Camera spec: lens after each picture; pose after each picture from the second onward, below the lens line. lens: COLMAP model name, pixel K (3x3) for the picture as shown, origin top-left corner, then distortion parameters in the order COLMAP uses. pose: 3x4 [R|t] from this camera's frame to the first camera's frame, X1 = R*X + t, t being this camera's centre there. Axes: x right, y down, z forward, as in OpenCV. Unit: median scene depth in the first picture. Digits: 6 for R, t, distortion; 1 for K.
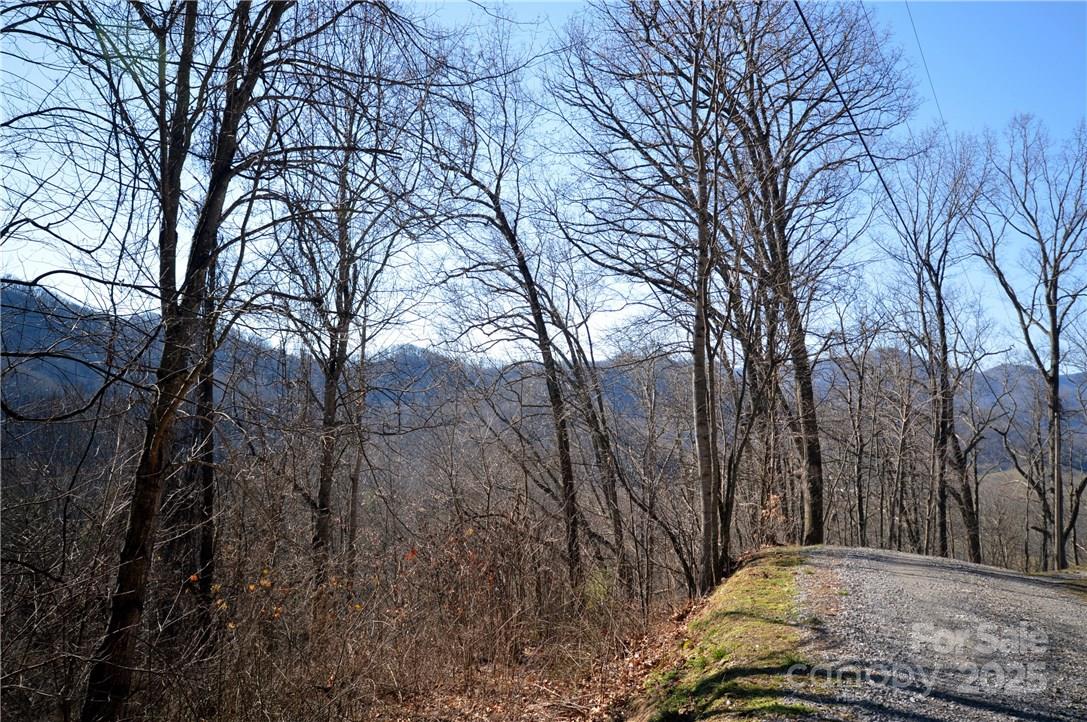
lens RADIAL K [[932.0, 0, 543.5], [0, 932.0, 361.0], [0, 0, 1]] dist [-0.001673, 0.000928]
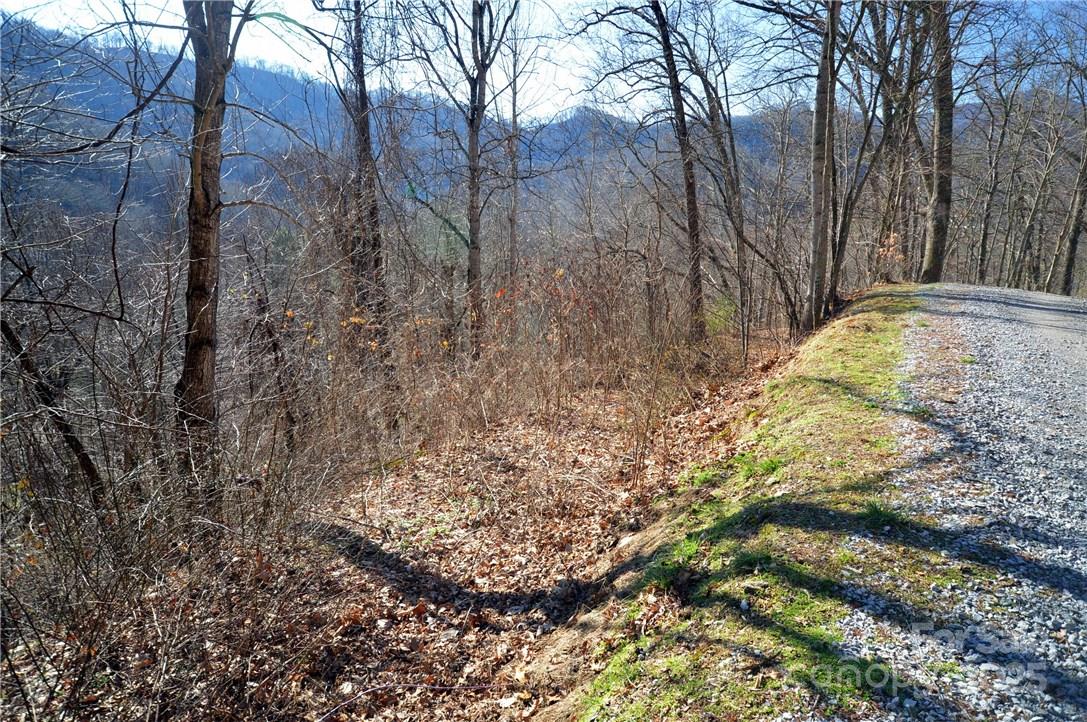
lens RADIAL K [[718.2, 0, 543.5], [0, 718.2, 361.0], [0, 0, 1]] dist [0.002427, 0.041095]
pose [[0.977890, 0.035999, -0.206000, 0.038170], [0.030715, 0.949664, 0.311762, 0.018711], [0.206854, -0.311196, 0.927561, 0.141893]]
